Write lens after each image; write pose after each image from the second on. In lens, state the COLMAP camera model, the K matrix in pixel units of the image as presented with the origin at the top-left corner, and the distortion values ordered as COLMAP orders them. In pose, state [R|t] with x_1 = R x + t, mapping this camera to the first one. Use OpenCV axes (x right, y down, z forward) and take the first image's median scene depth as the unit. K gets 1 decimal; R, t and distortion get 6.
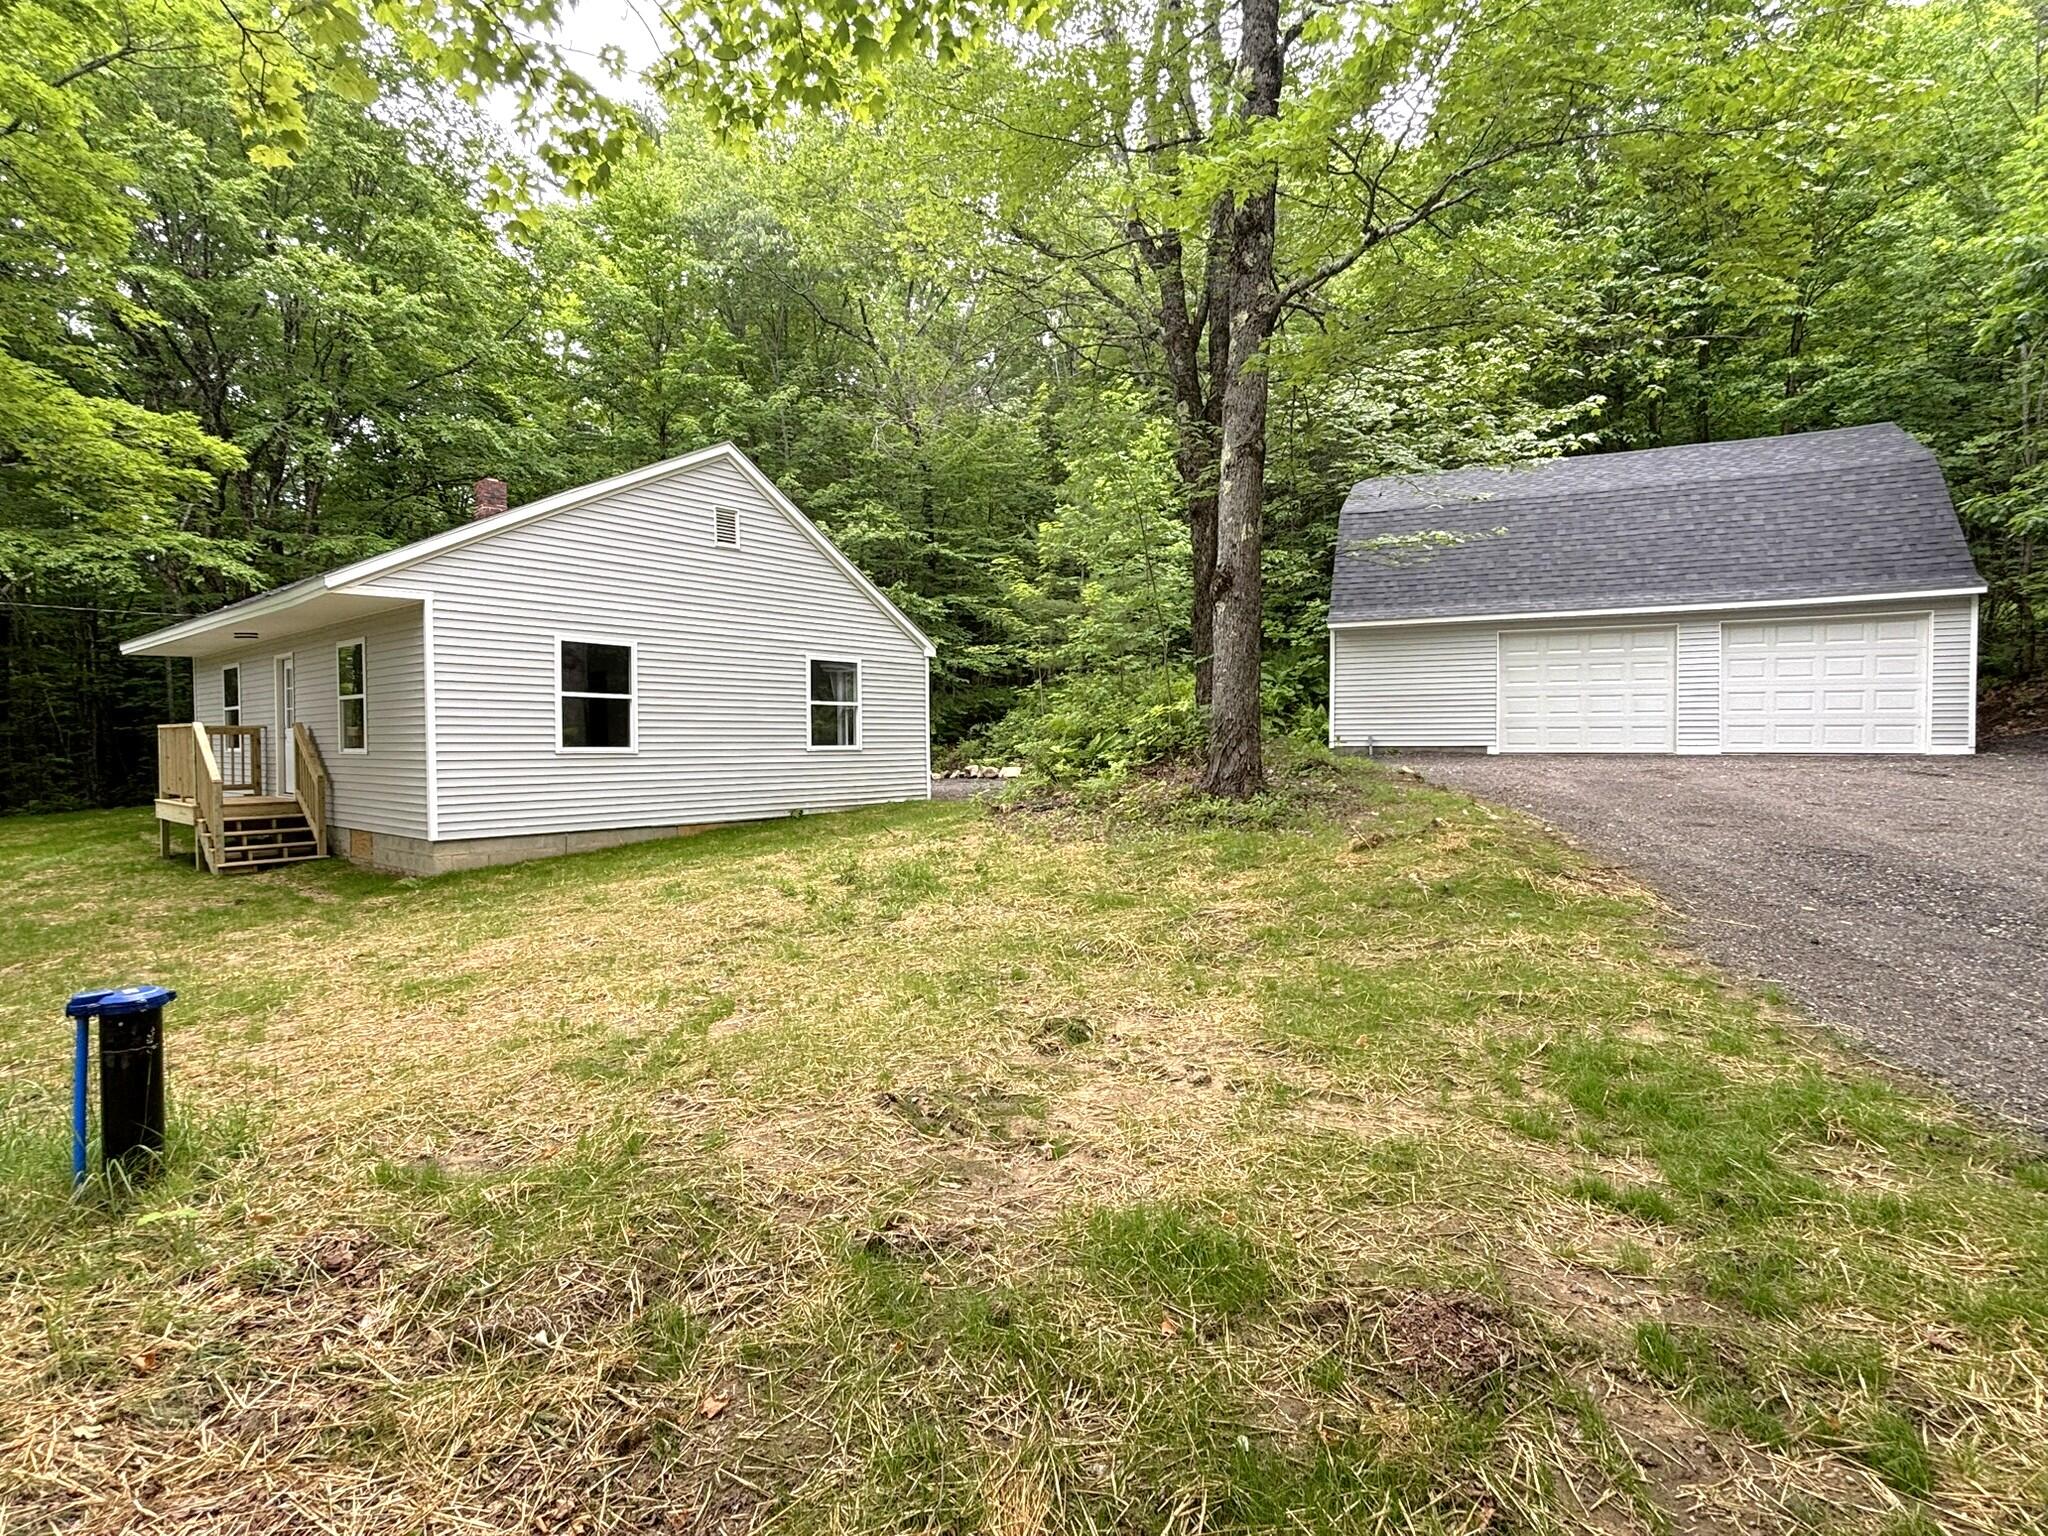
lens RADIAL K [[1029.2, 0, 1024.0], [0, 1029.2, 768.0], [0, 0, 1]] dist [0.001078, -0.000122]
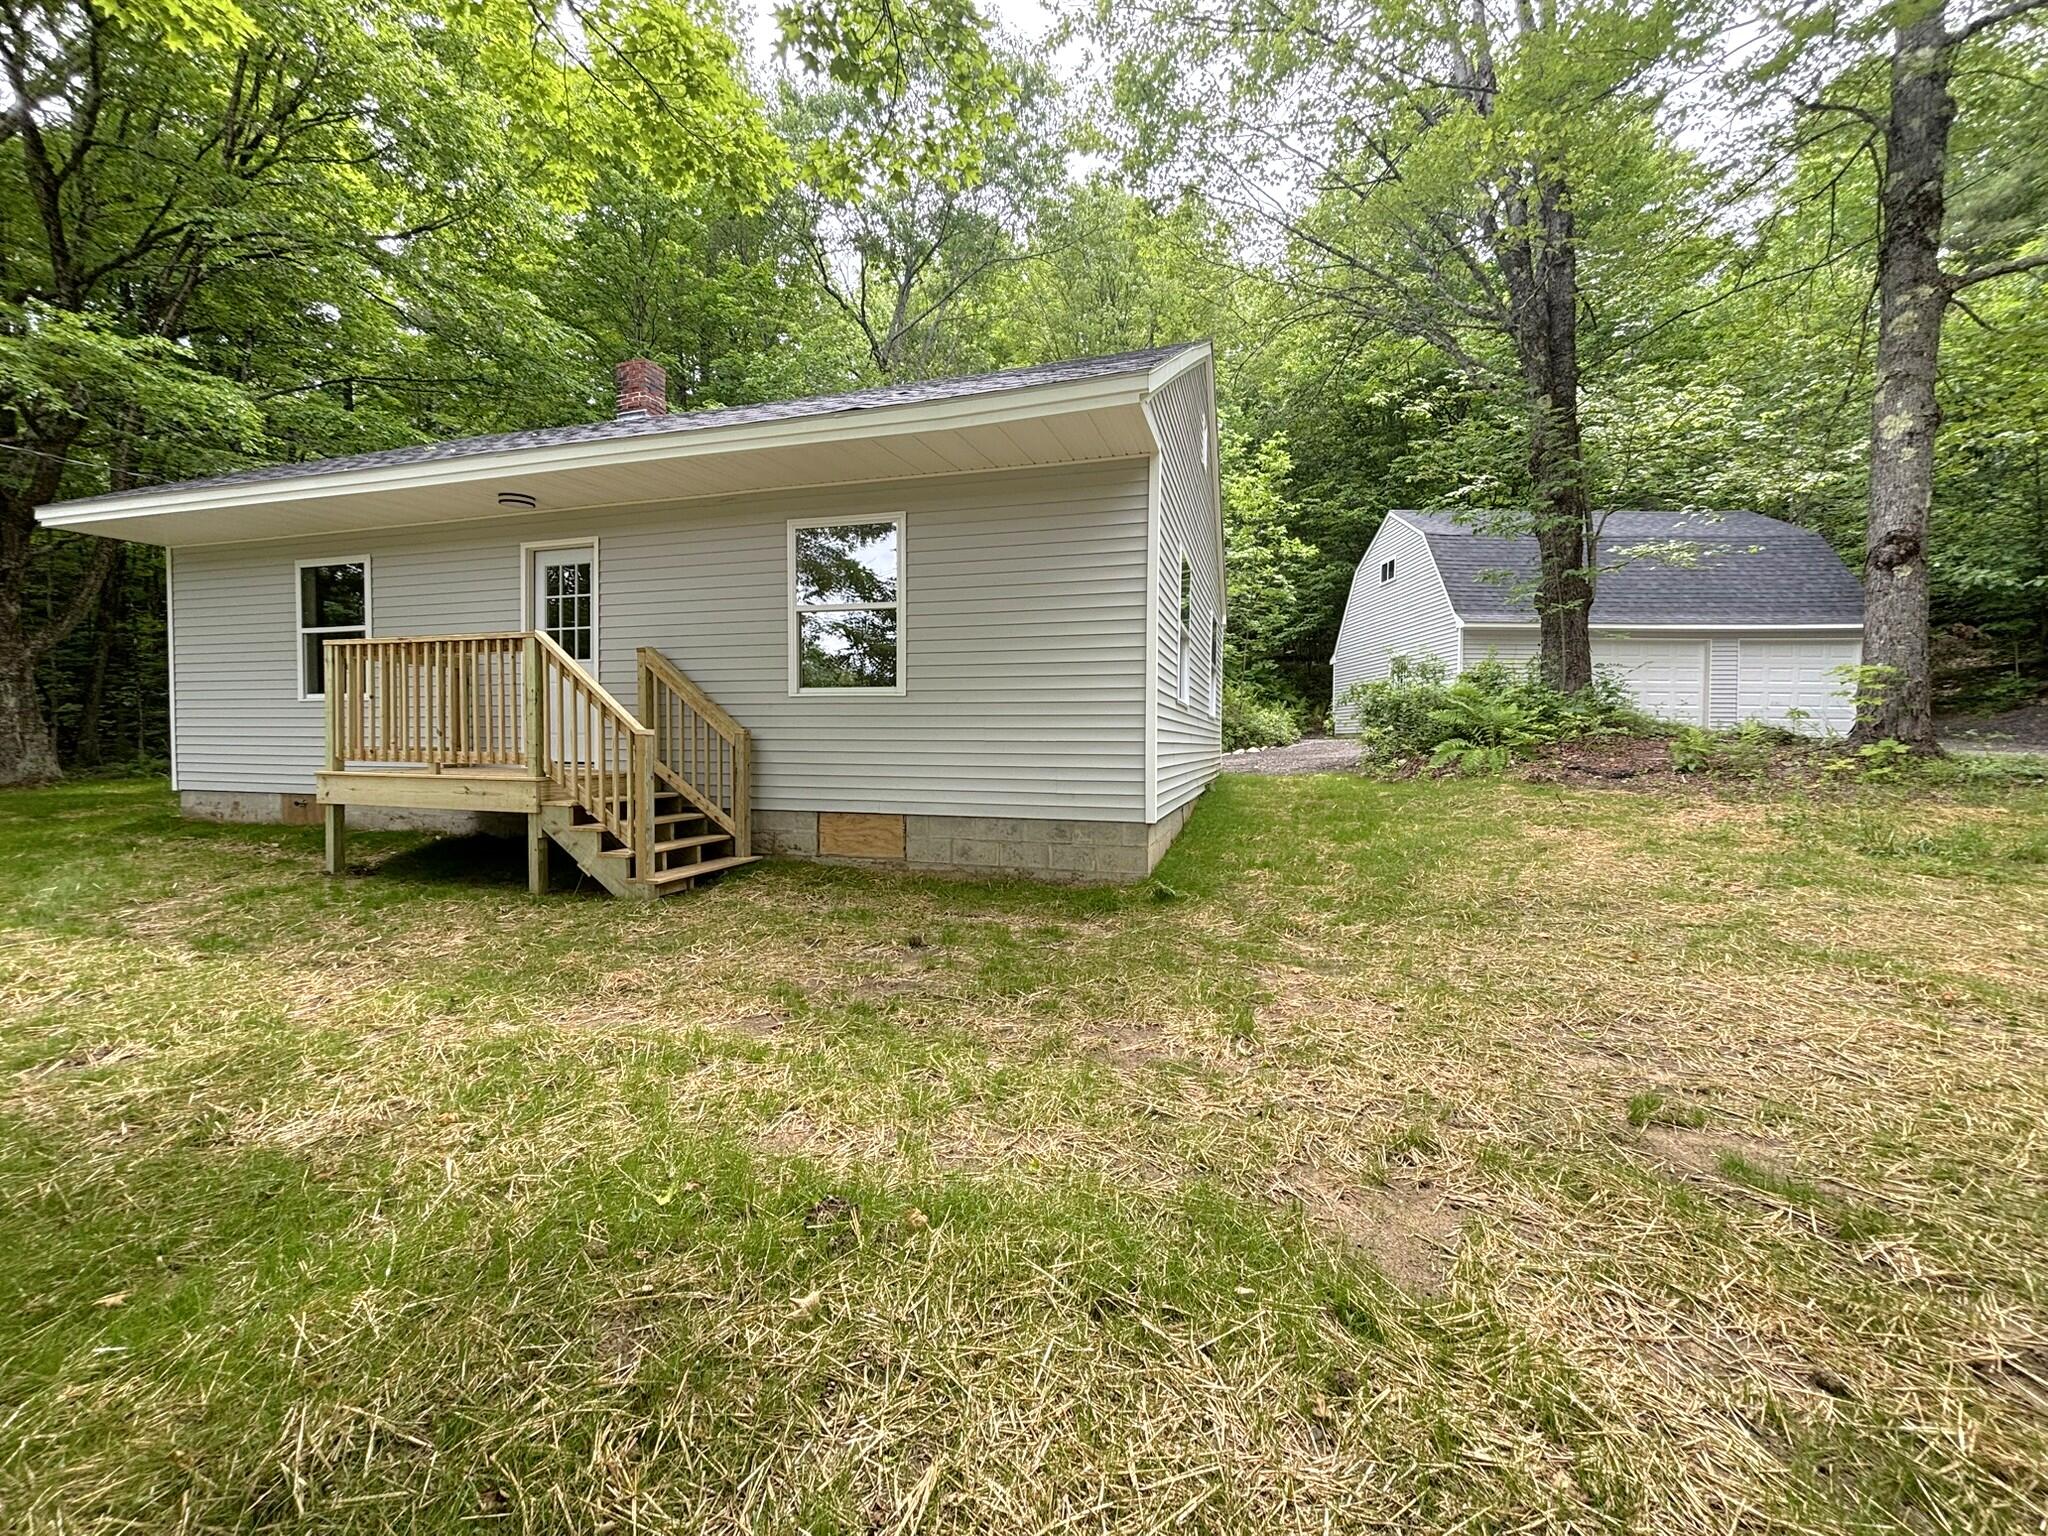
lens RADIAL K [[824.7, 0, 1024.0], [0, 824.7, 768.0], [0, 0, 1]] dist [-0.003682, 0.003590]
pose [[0.915788, 0.000202, 0.401662, -0.721880], [-0.001778, 0.999992, 0.003551, 0.028375], [-0.401658, -0.003966, 0.915781, 0.463327]]
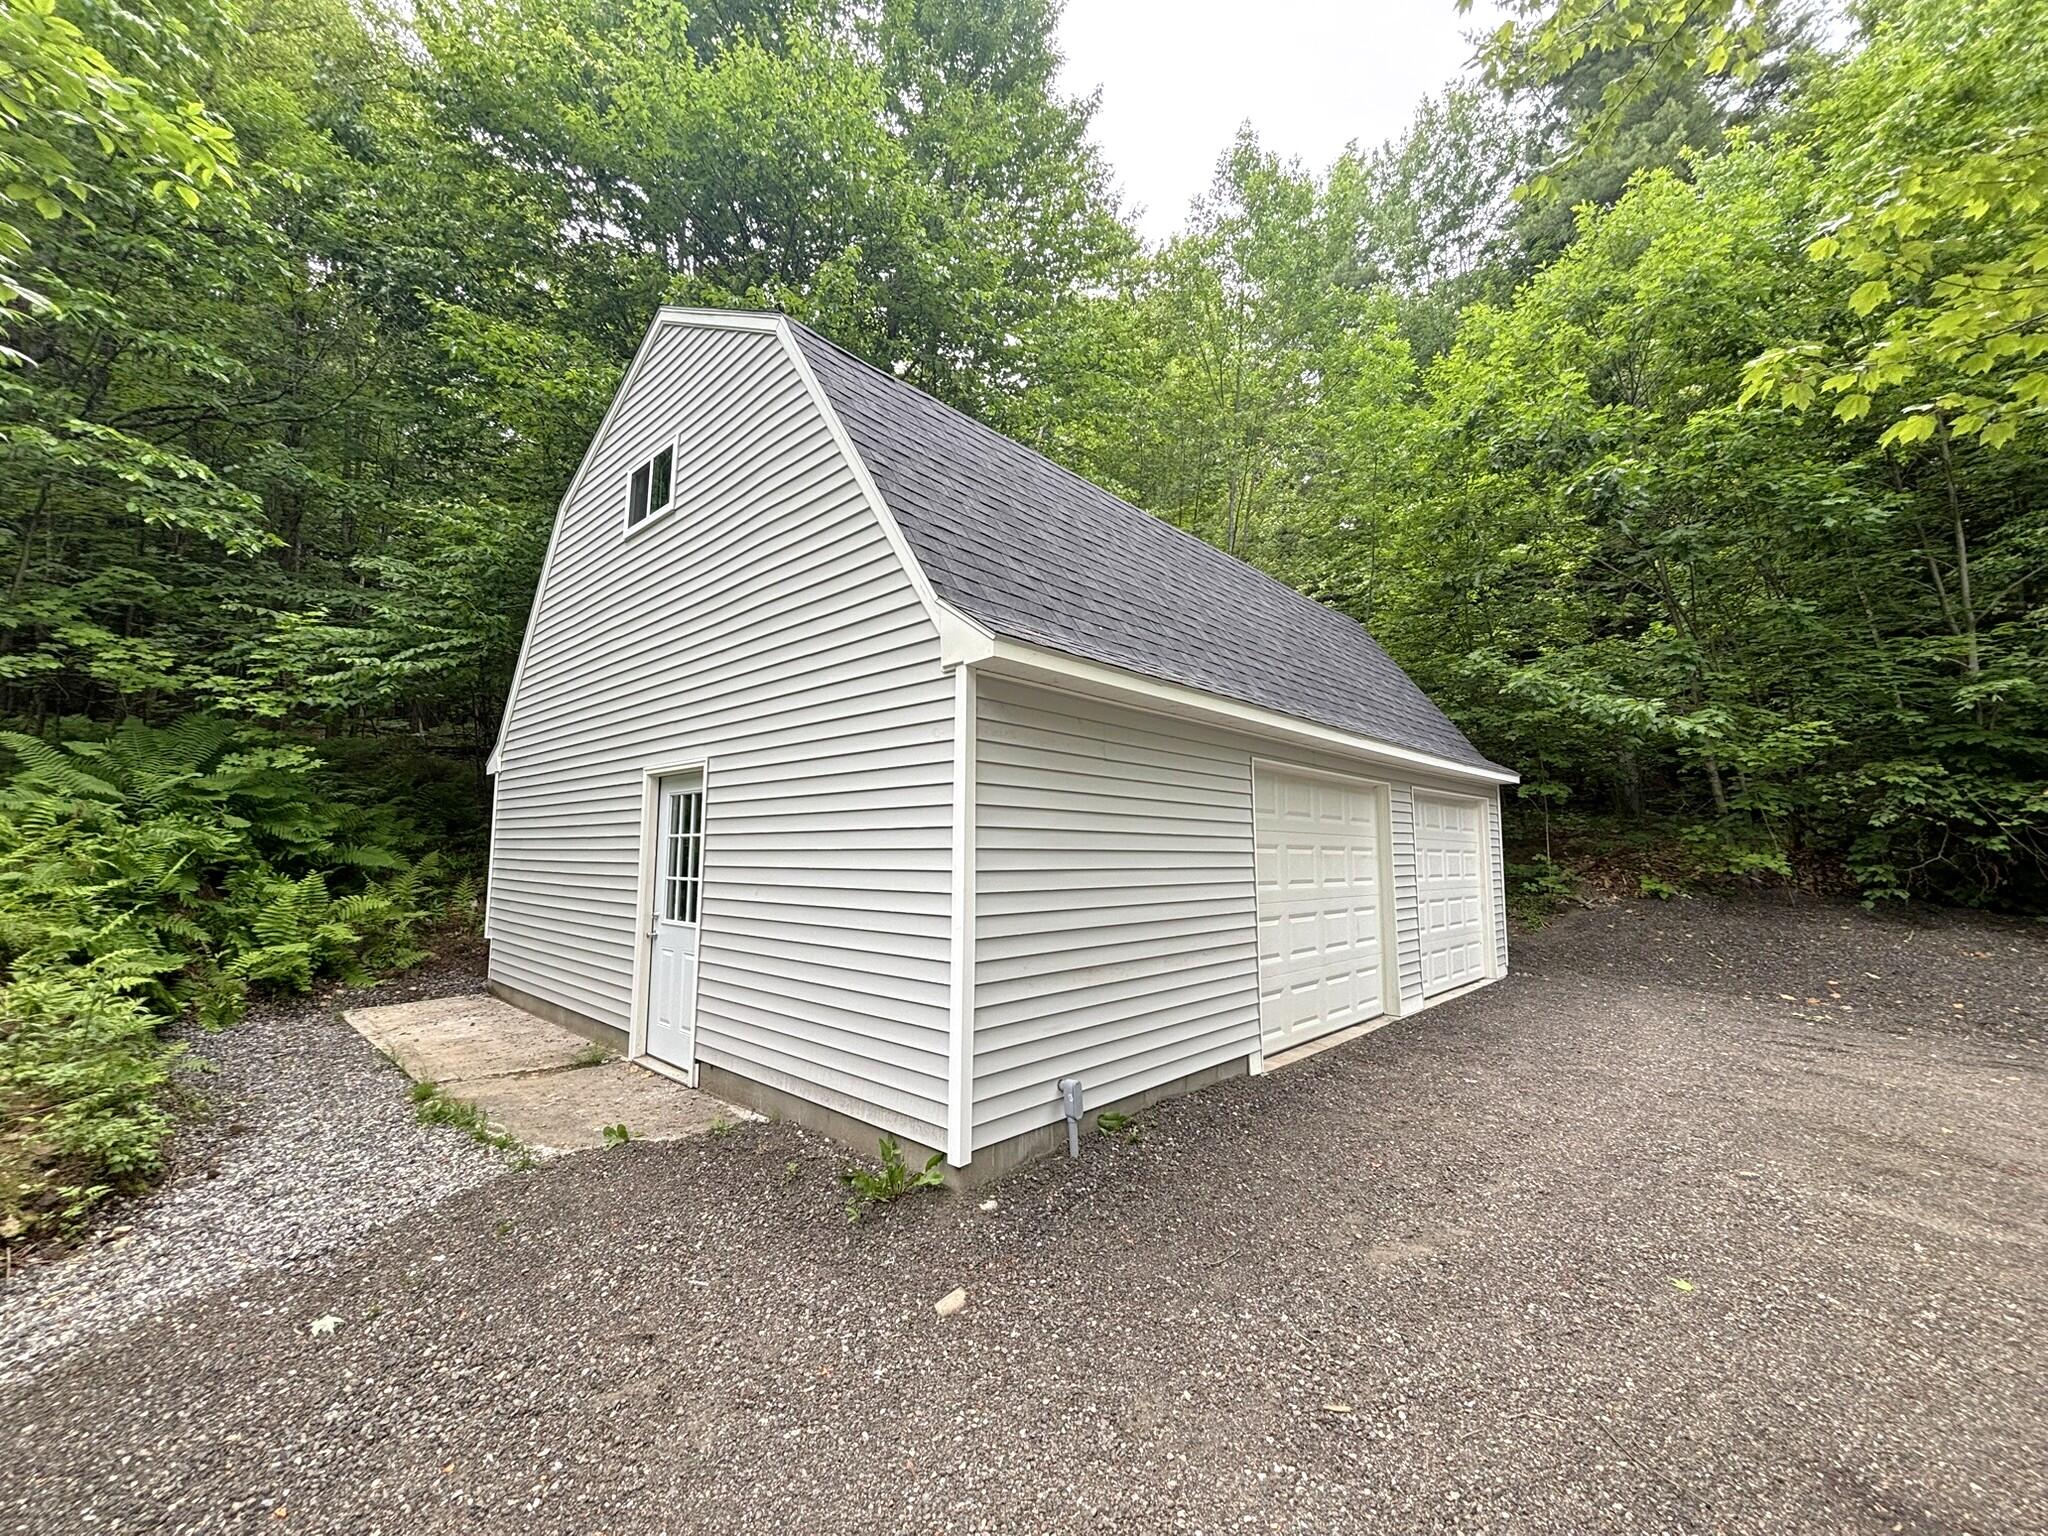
lens RADIAL K [[824.7, 0, 1024.0], [0, 824.7, 768.0], [0, 0, 1]] dist [-0.003682, 0.003590]
pose [[0.321396, 0.101482, 0.941491, 0.160804], [0.017915, 0.993411, -0.113194, -0.120001], [-0.946776, 0.053246, 0.317460, 1.259115]]
